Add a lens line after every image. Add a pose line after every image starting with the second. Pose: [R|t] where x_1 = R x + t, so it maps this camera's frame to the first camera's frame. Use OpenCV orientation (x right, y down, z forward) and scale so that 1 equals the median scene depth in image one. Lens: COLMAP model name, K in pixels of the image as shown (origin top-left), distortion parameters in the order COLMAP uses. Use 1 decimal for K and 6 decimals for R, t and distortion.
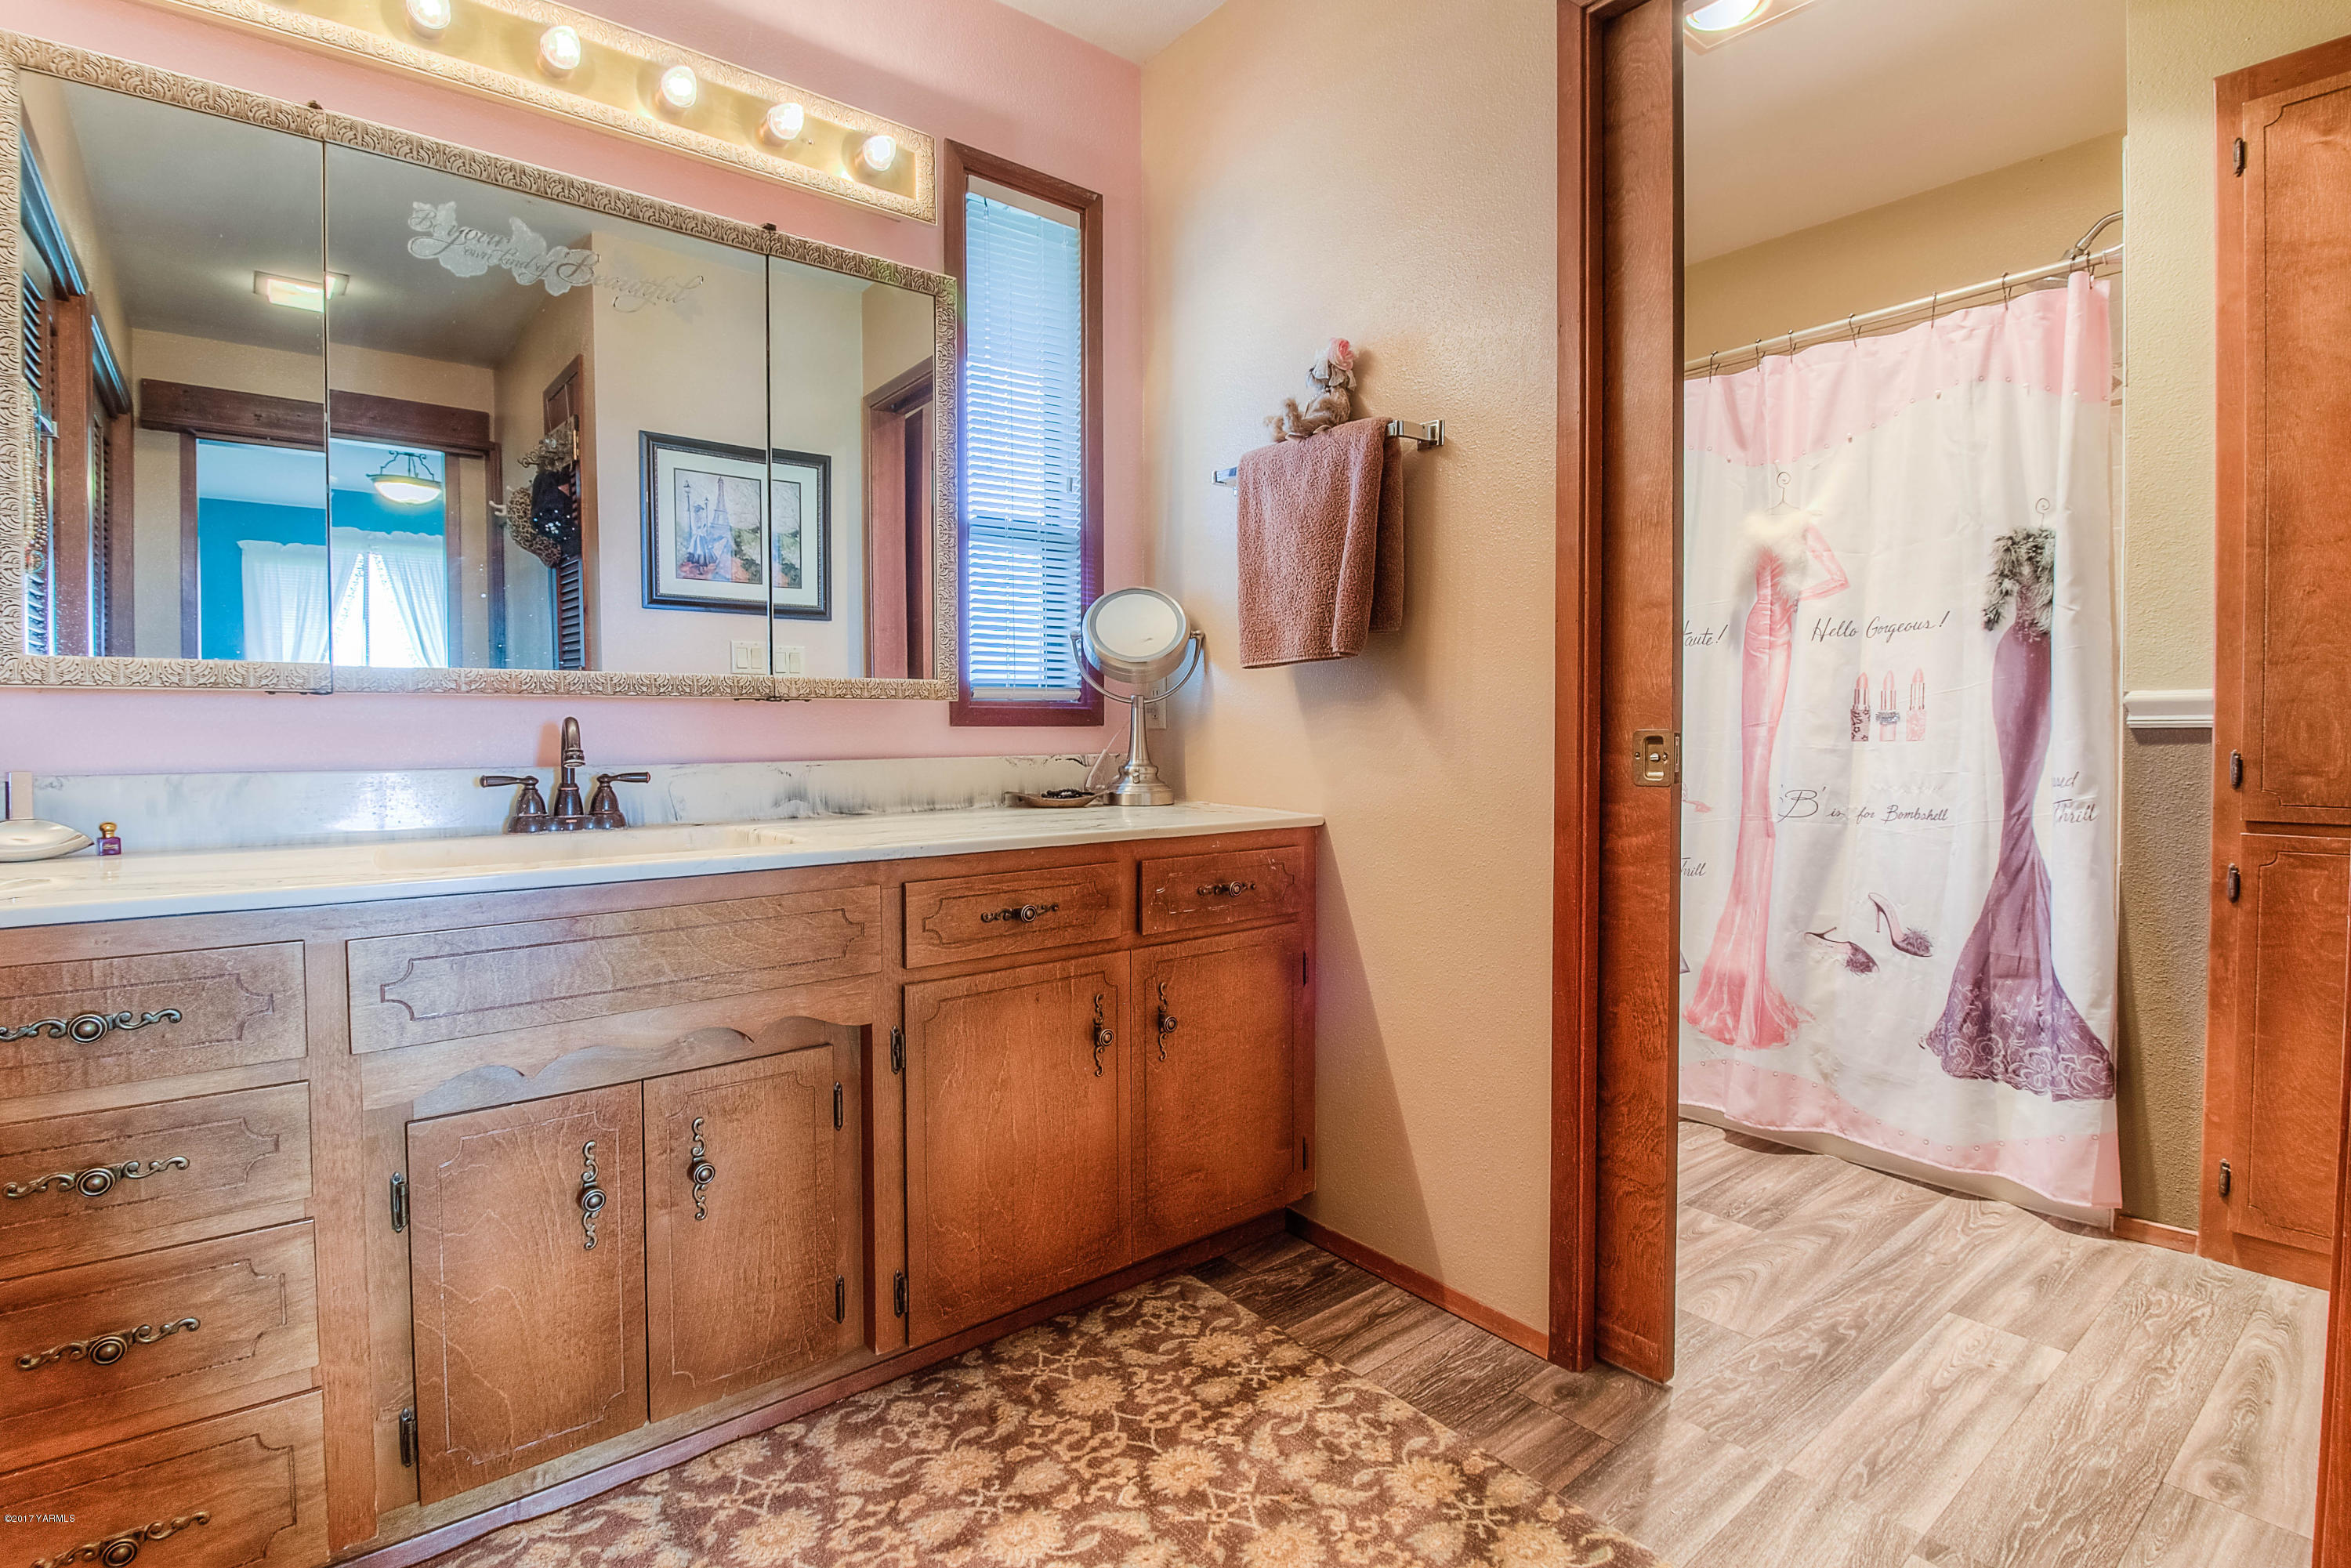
lens RADIAL K [[1122.1, 0, 1186.0], [0, 1122.1, 762.4], [0, 0, 1]] dist [-0.010110, -0.001589]
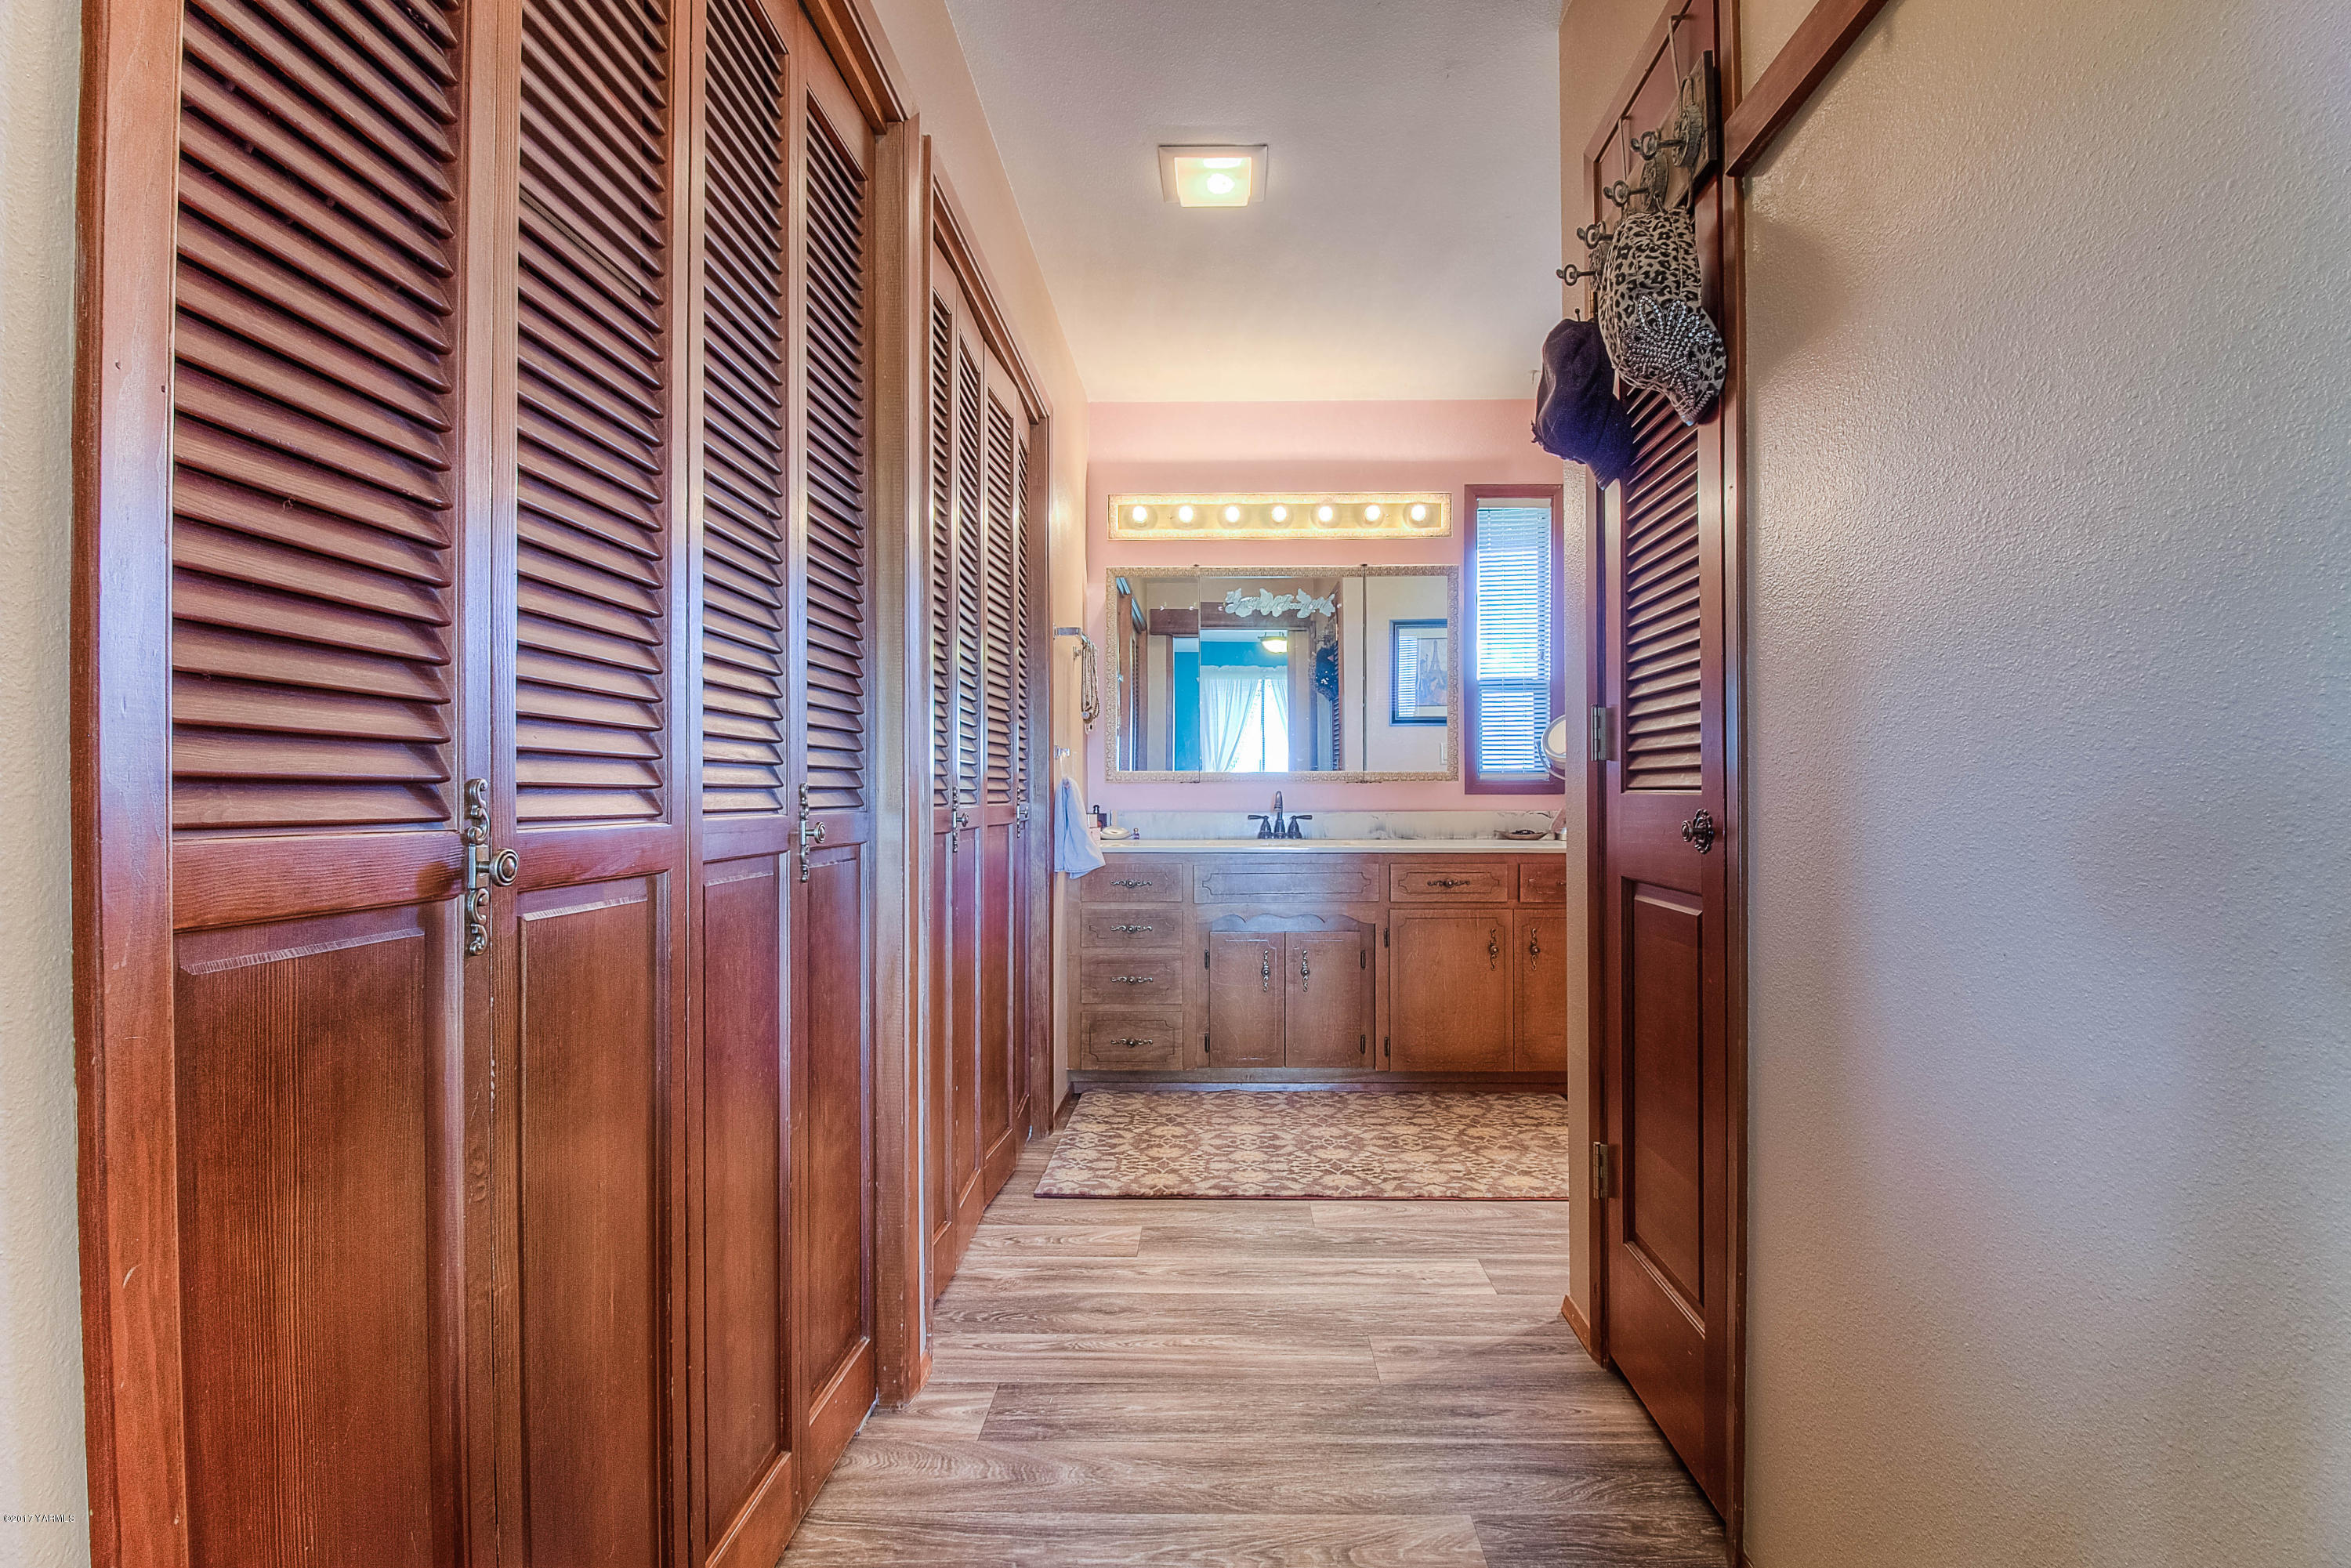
lens RADIAL K [[1122.1, 0, 1183.1], [0, 1122.1, 794.0], [0, 0, 1]] dist [-0.010110, -0.001589]
pose [[0.747057, -0.001308, -0.664759, 0.948185], [-0.019255, 0.999536, -0.023605, 0.027354], [0.664481, 0.030434, 0.746685, -0.984405]]
